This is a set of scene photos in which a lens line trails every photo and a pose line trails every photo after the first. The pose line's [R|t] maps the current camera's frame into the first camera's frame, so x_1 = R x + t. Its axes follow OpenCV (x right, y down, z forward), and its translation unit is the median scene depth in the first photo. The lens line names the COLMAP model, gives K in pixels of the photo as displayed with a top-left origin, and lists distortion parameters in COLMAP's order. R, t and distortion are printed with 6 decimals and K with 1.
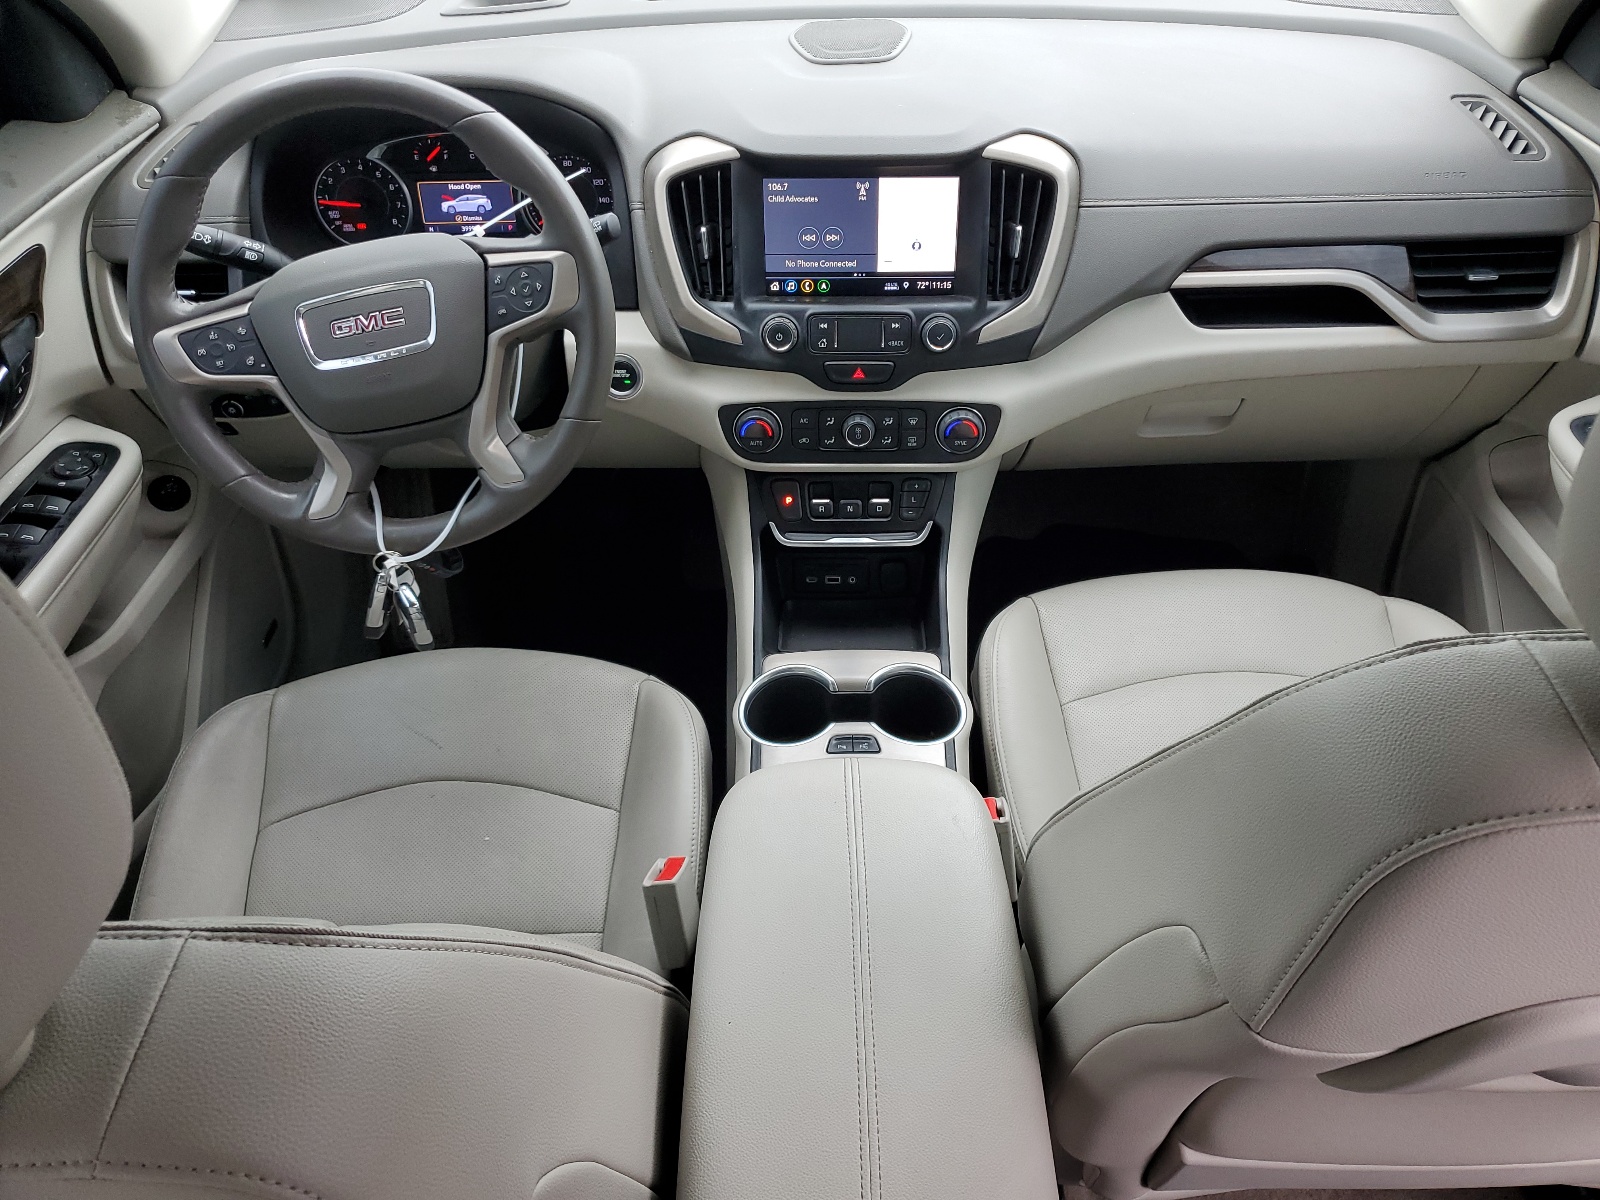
lens RADIAL K [[1206.4, 0, 801.7], [0, 1206.4, 600.5], [0, 0, 1]] dist [0.004342, 0.000499]
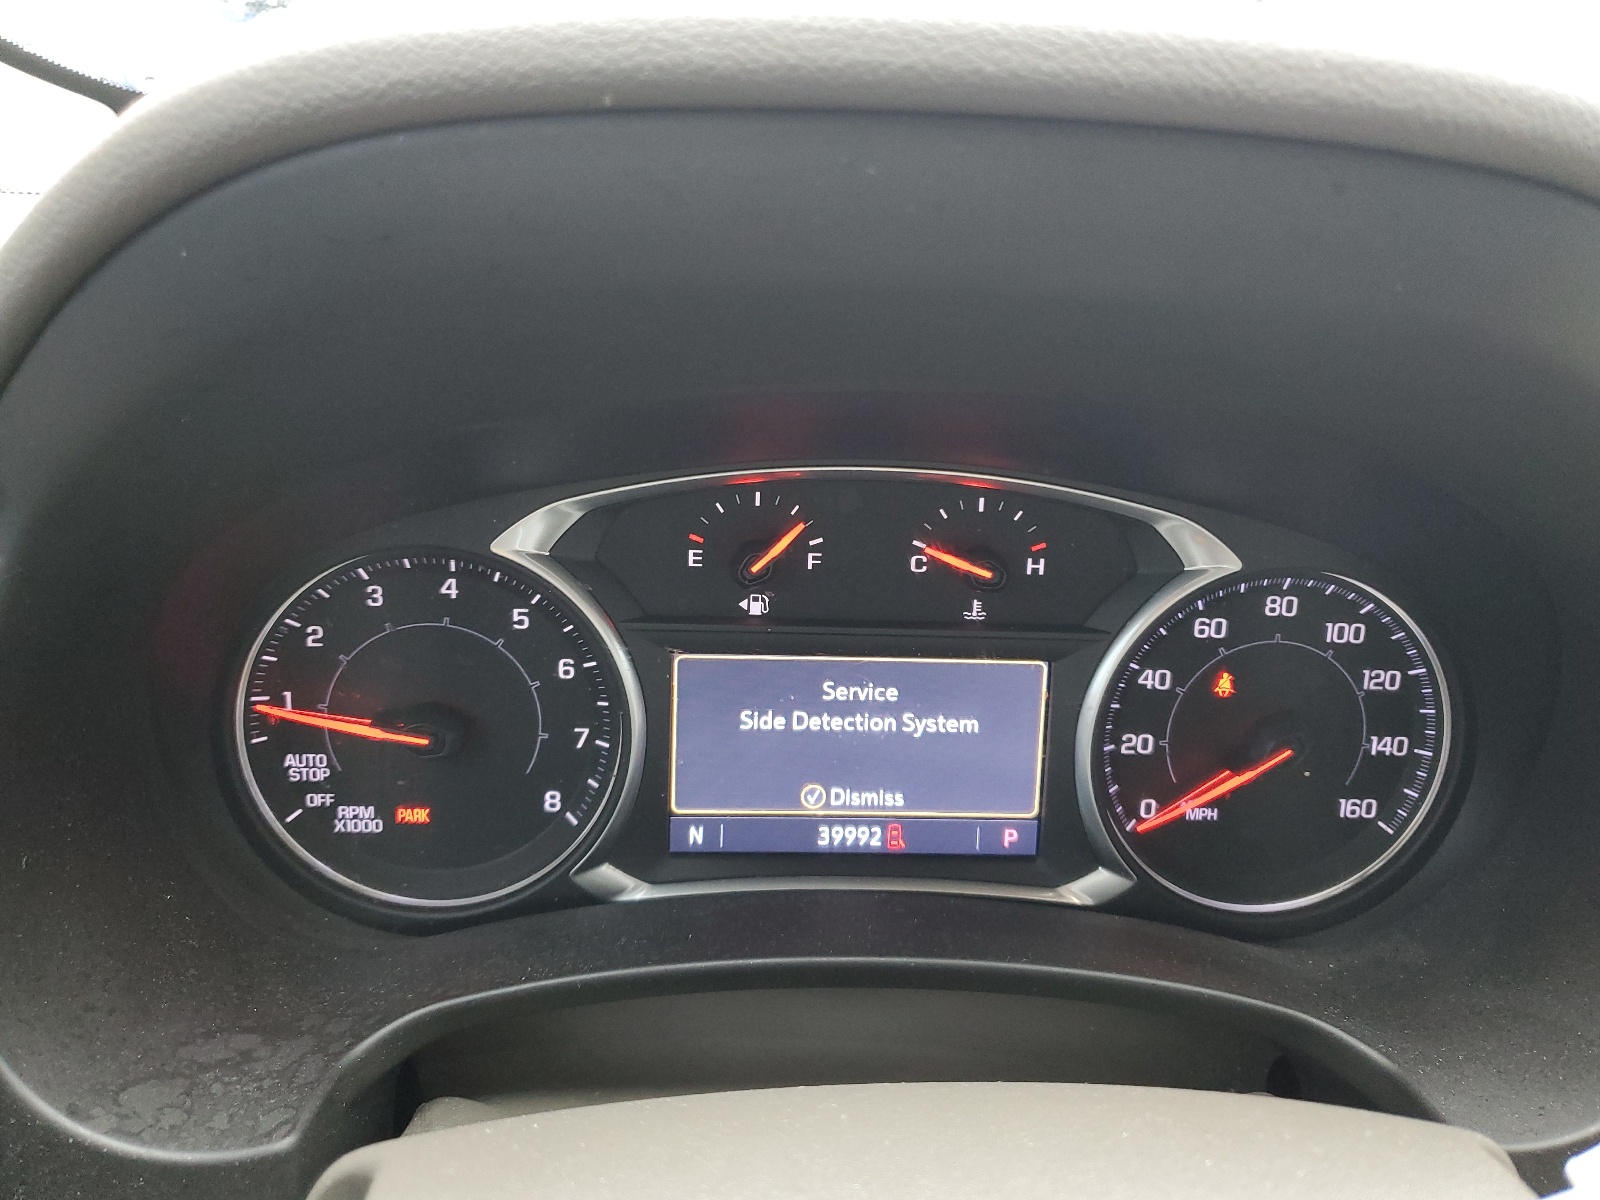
lens RADIAL K [[1206.4, 0, 799.9], [0, 1206.4, 599.6], [0, 0, 1]] dist [0.004342, 0.000499]
pose [[0.997695, 0.040656, 0.054326, -0.305663], [-0.018092, 0.931030, -0.364494, -0.266376], [-0.065398, 0.362671, 0.929620, 0.762501]]
